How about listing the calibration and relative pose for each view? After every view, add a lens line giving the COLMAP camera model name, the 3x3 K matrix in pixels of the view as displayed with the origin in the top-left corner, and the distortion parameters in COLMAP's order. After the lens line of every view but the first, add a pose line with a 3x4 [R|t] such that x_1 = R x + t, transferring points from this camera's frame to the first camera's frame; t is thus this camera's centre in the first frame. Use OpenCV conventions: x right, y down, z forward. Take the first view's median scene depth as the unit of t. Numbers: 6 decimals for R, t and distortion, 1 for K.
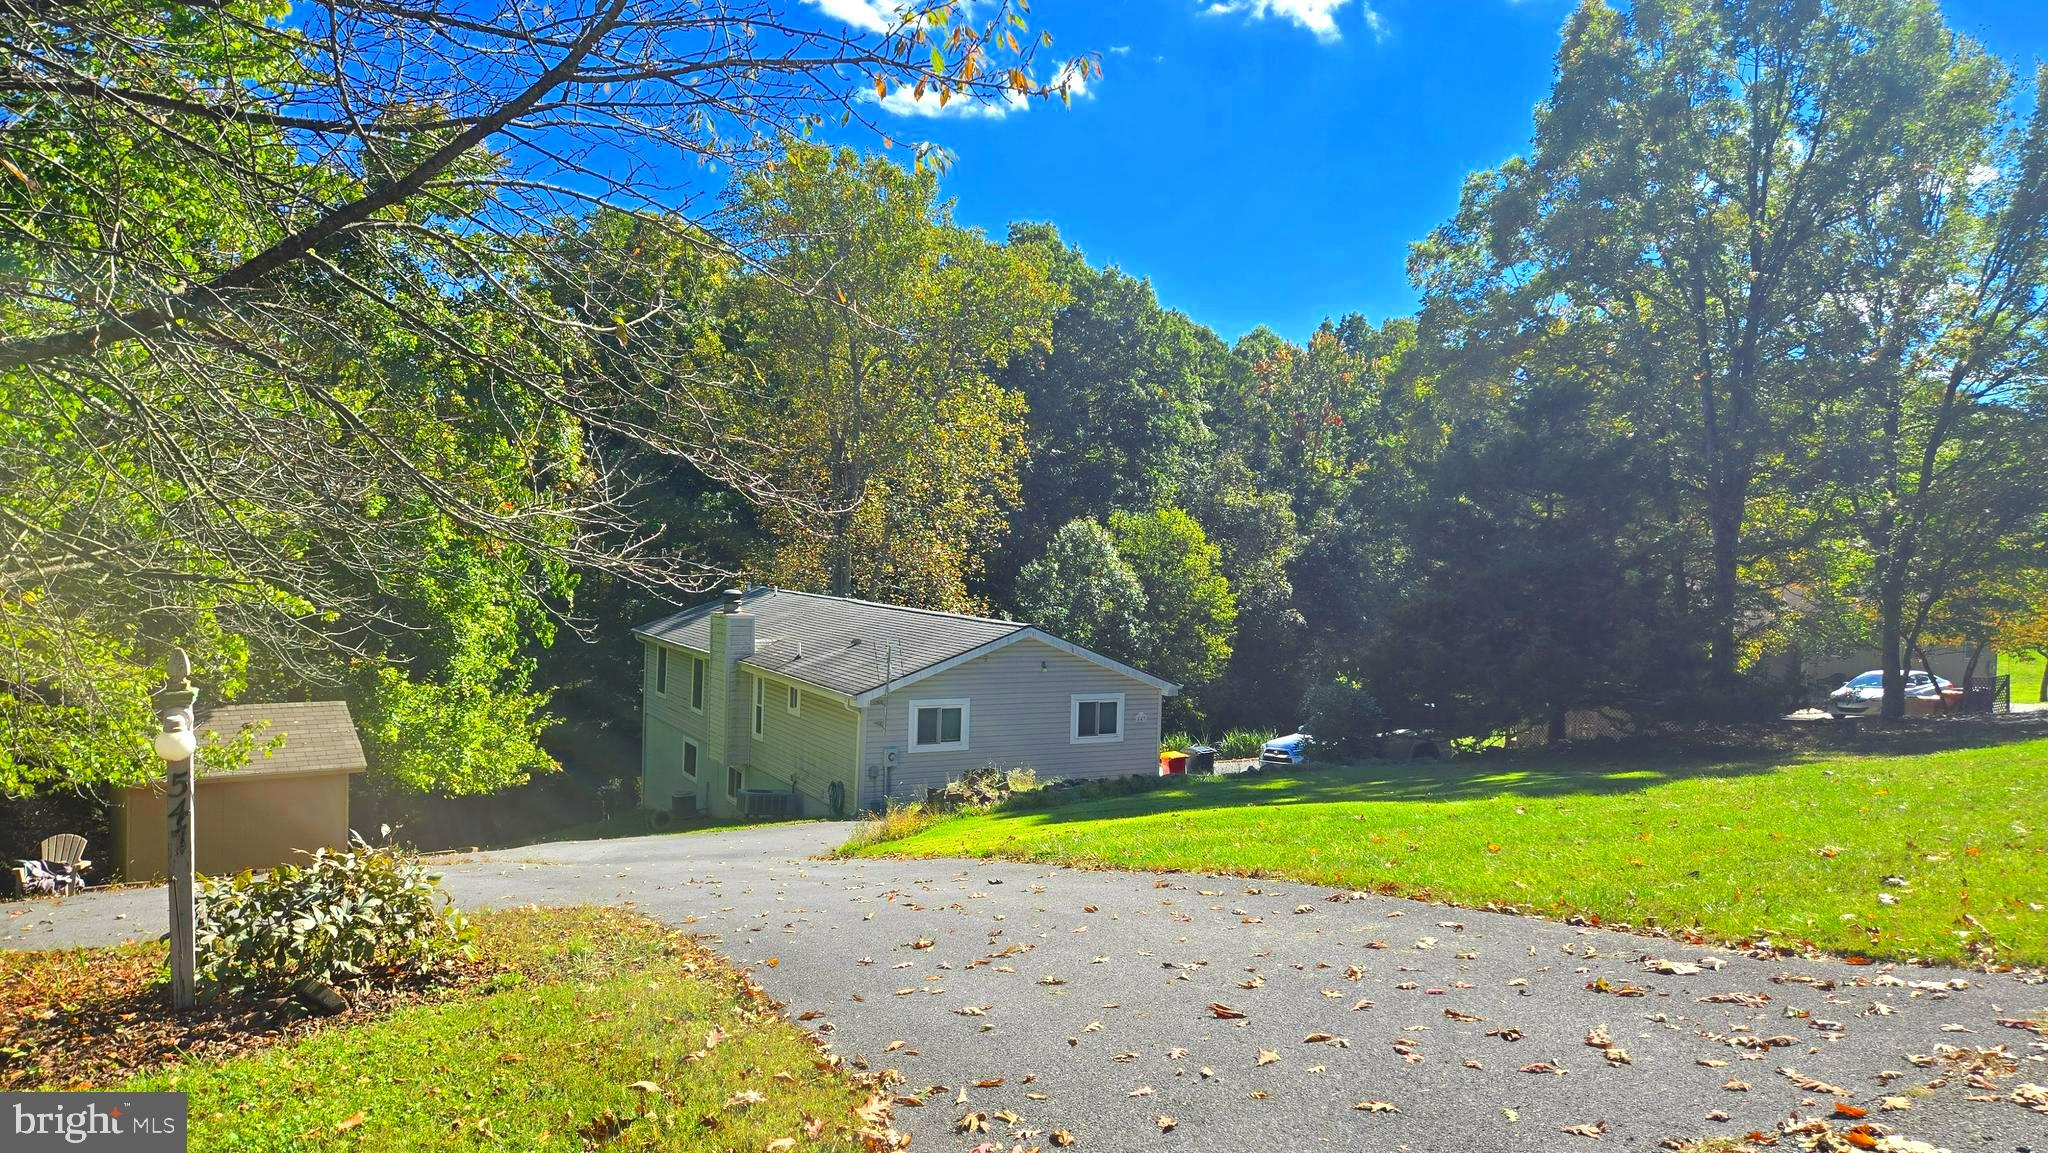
lens RADIAL K [[1374.3, 0, 1024.0], [0, 1374.3, 576.5], [0, 0, 1]] dist [0.091135, -0.080845]
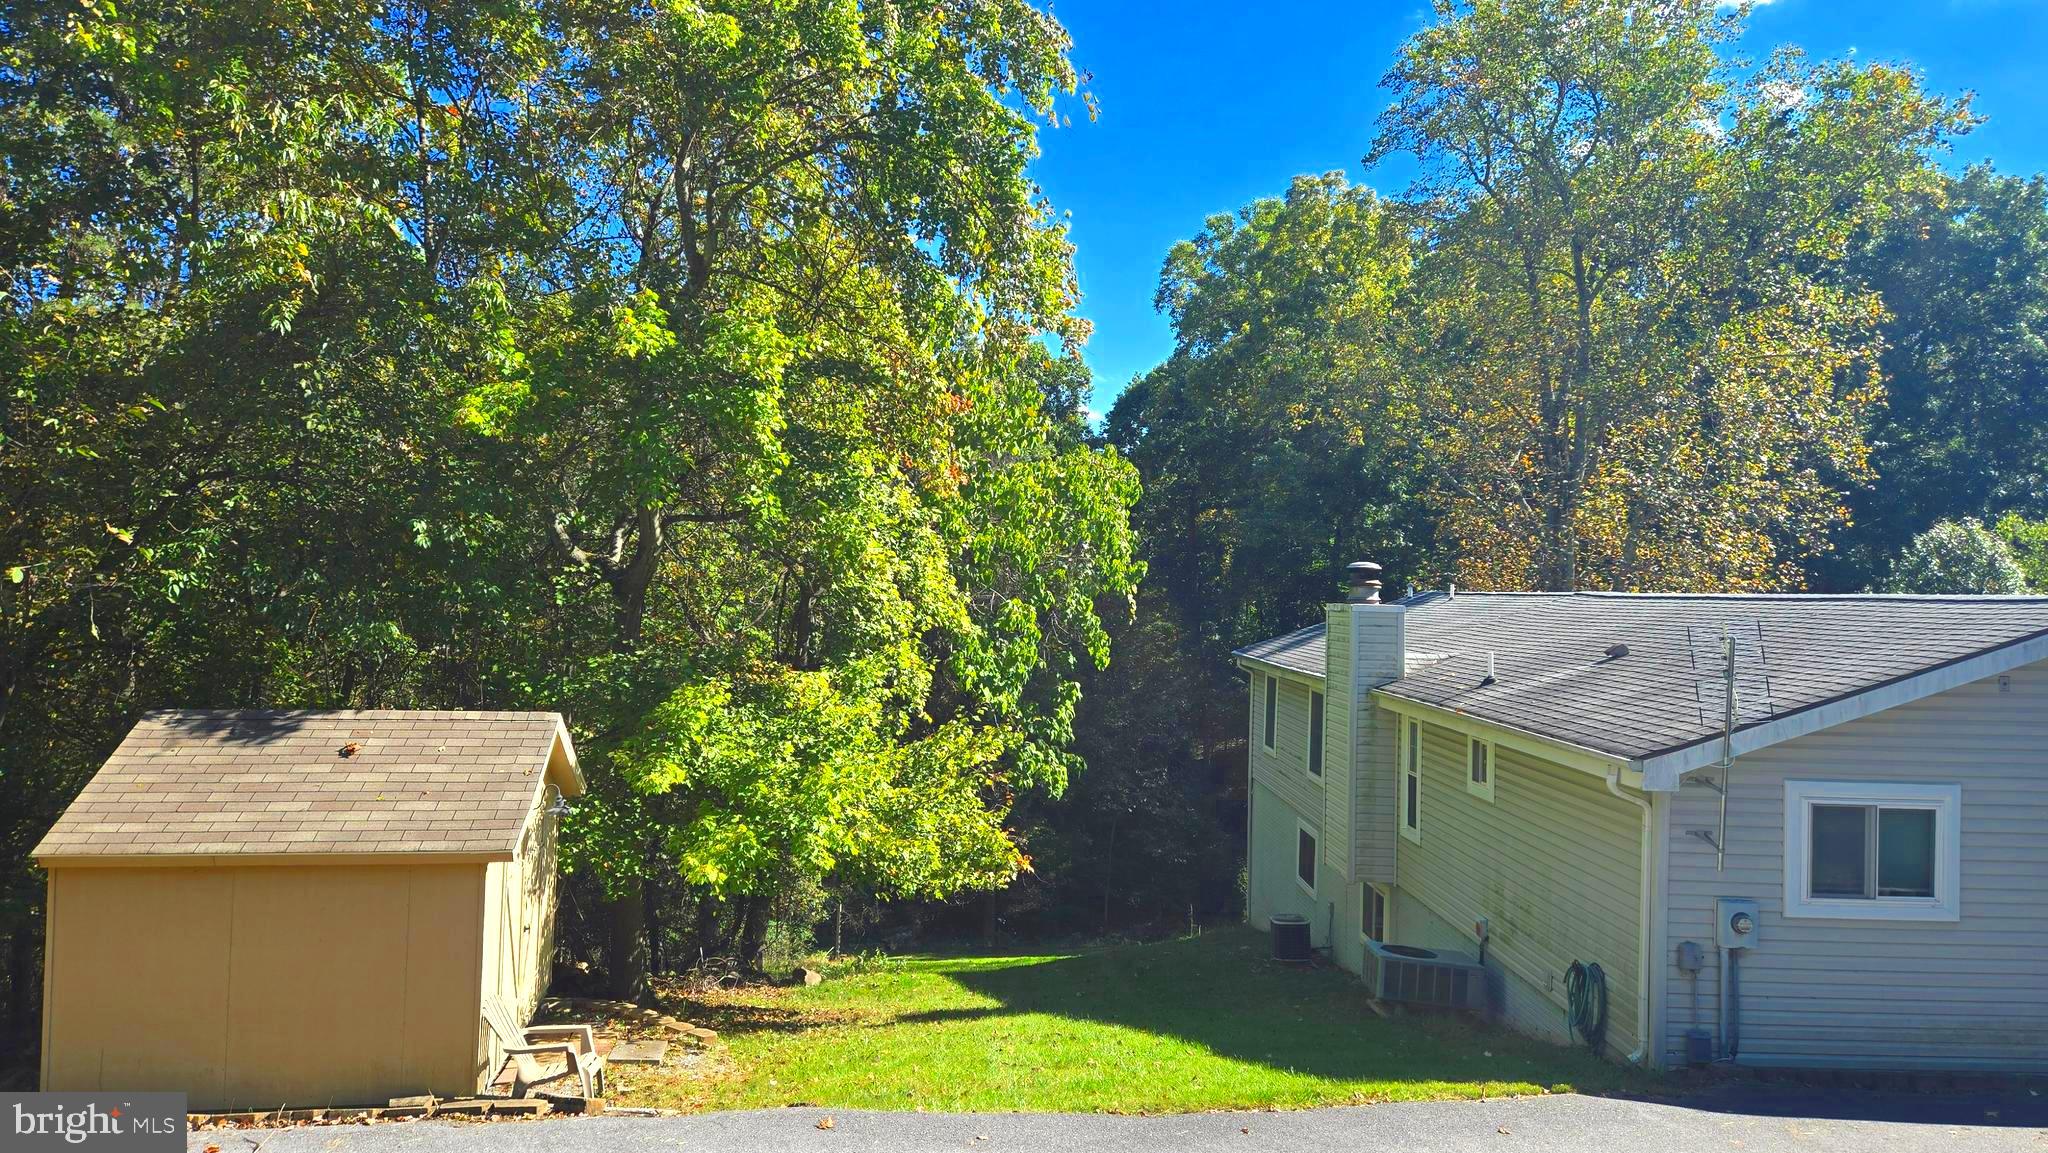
lens RADIAL K [[1374.3, 0, 1024.0], [0, 1374.3, 576.5], [0, 0, 1]] dist [0.091135, -0.080845]
pose [[0.882593, -0.013261, -0.469951, -0.064421], [-0.010898, 0.998757, -0.048649, 0.039897], [0.470012, 0.048058, 0.881351, 0.405185]]
